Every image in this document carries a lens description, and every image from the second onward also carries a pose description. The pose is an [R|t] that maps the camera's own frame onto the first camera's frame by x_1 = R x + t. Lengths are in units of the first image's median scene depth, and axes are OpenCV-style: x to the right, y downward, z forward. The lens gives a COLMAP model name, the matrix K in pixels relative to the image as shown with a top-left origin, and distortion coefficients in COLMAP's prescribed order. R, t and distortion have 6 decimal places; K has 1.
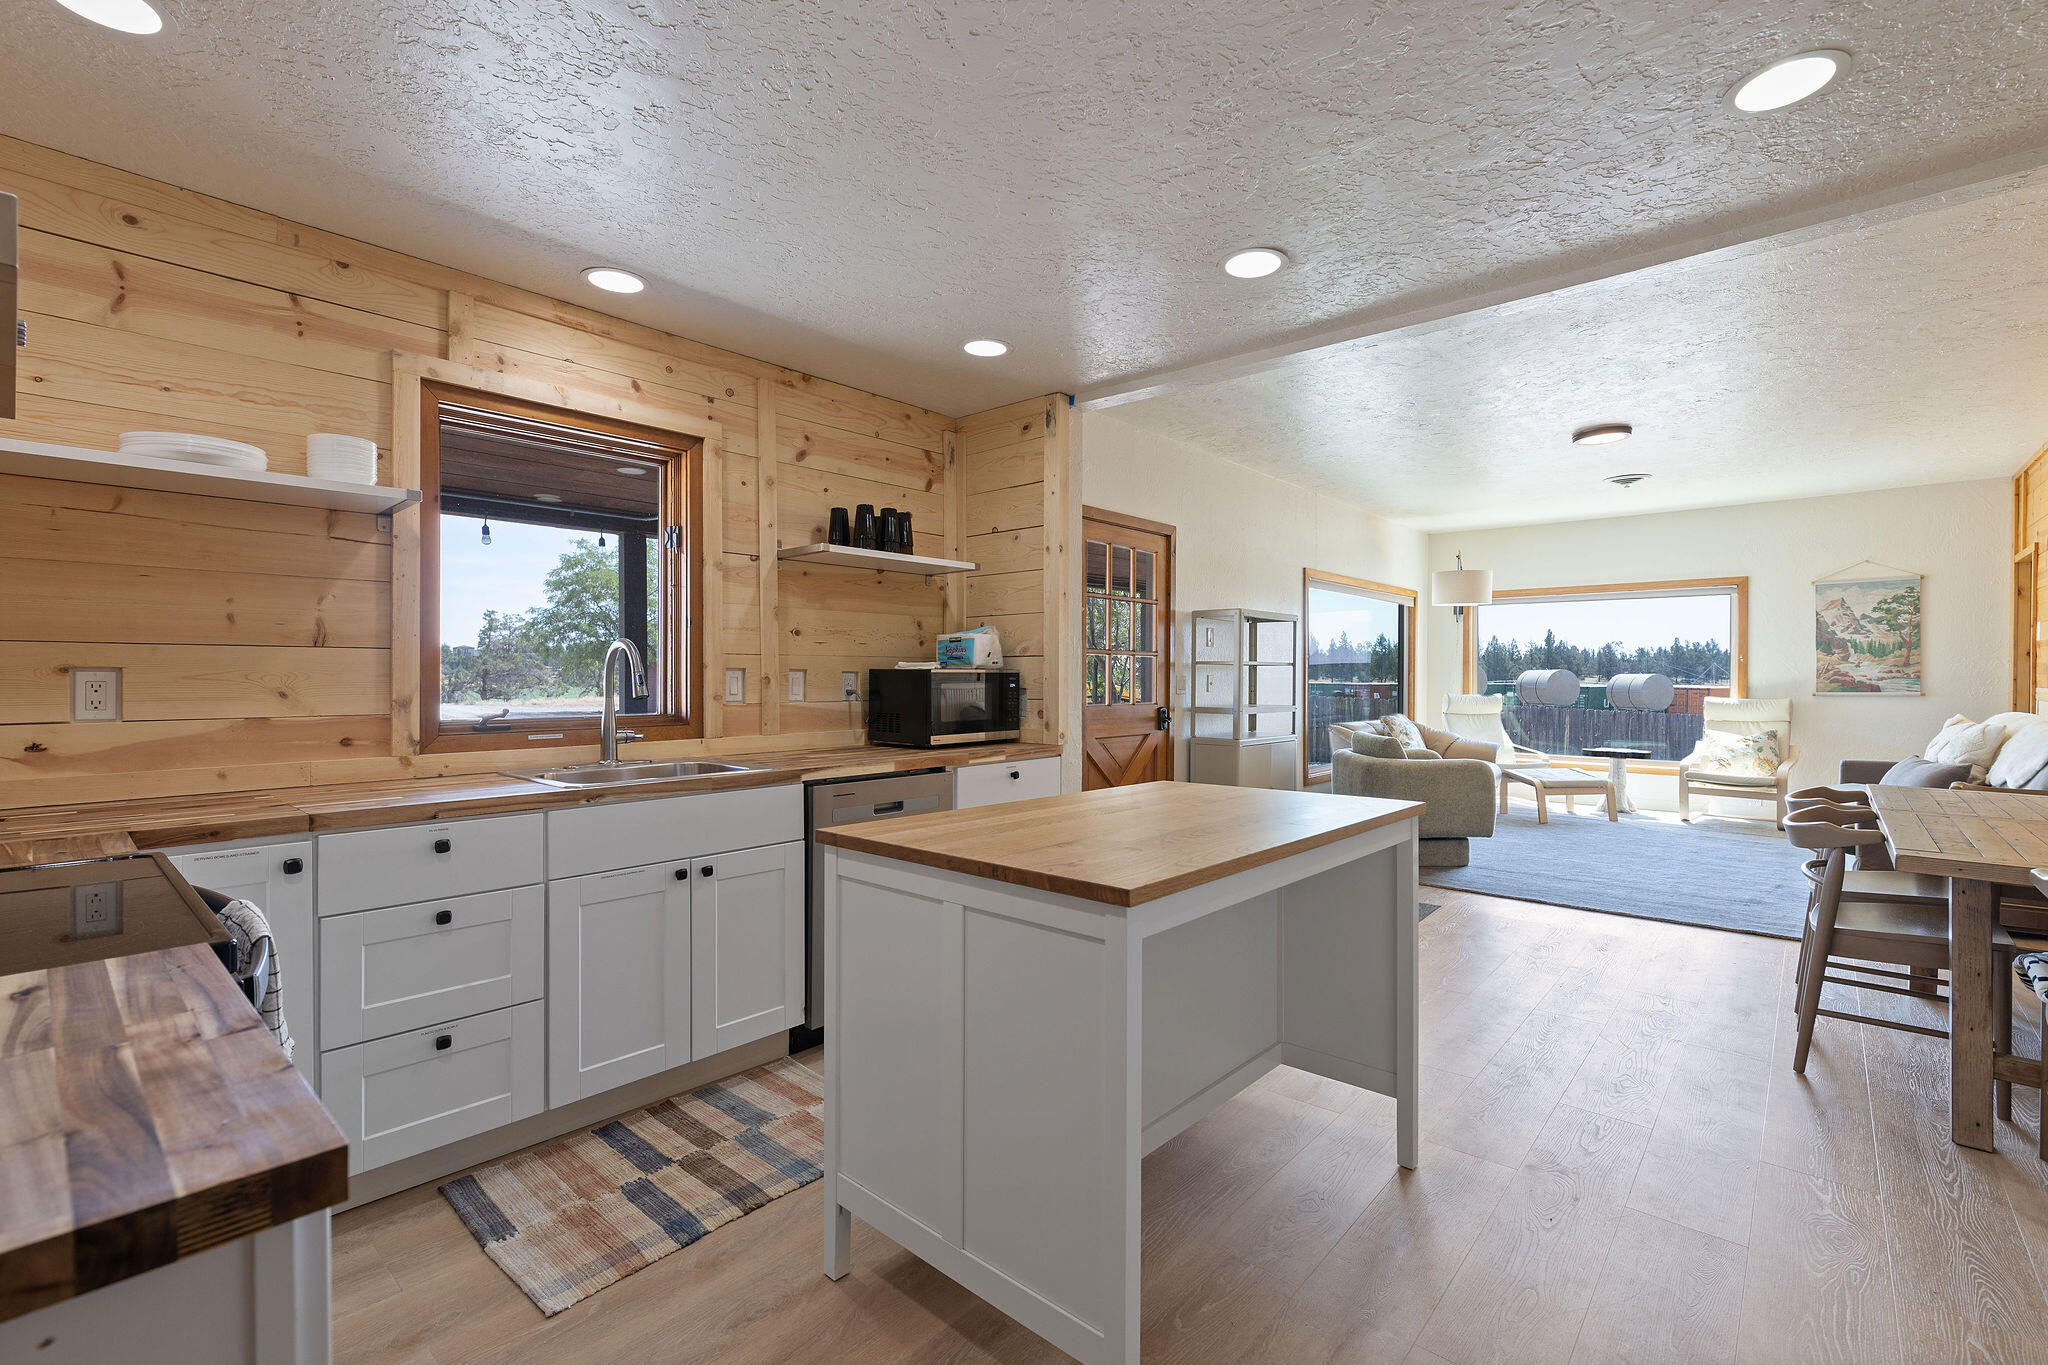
lens RADIAL K [[890.0, 0, 1025.7], [0, 890.0, 677.4], [0, 0, 1]] dist [-0.001218, -0.000001]
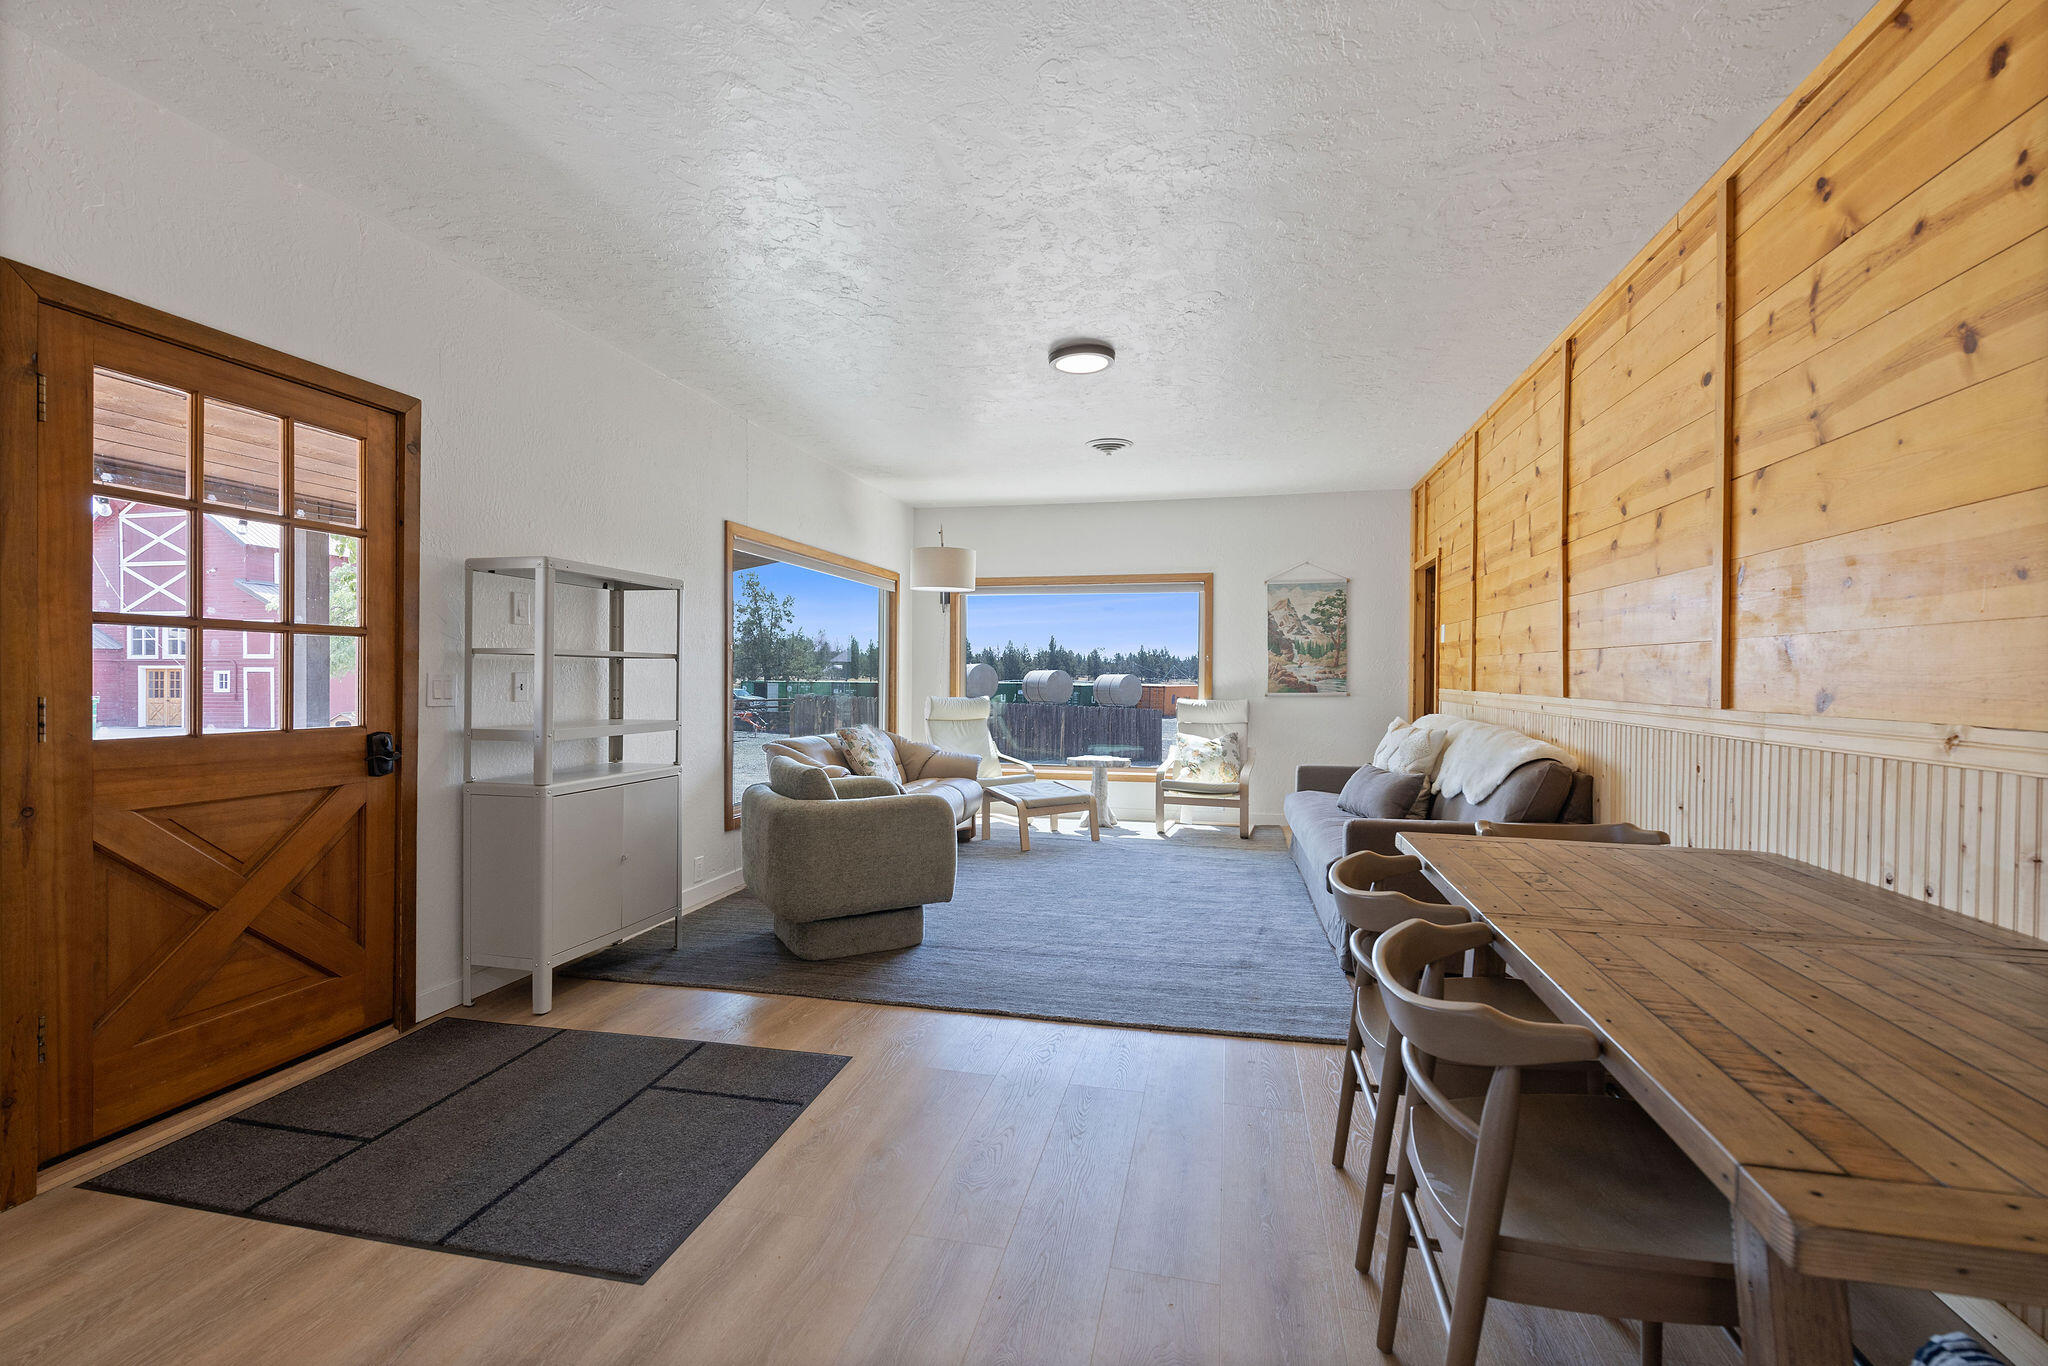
lens RADIAL K [[890.0, 0, 1025.7], [0, 890.0, 677.9], [0, 0, 1]] dist [-0.001218, -0.000001]
pose [[0.876584, 0.001292, 0.481248, 0.177570], [-0.001823, 0.999998, 0.000637, -0.000193], [-0.481246, -0.001435, 0.876584, 0.263805]]
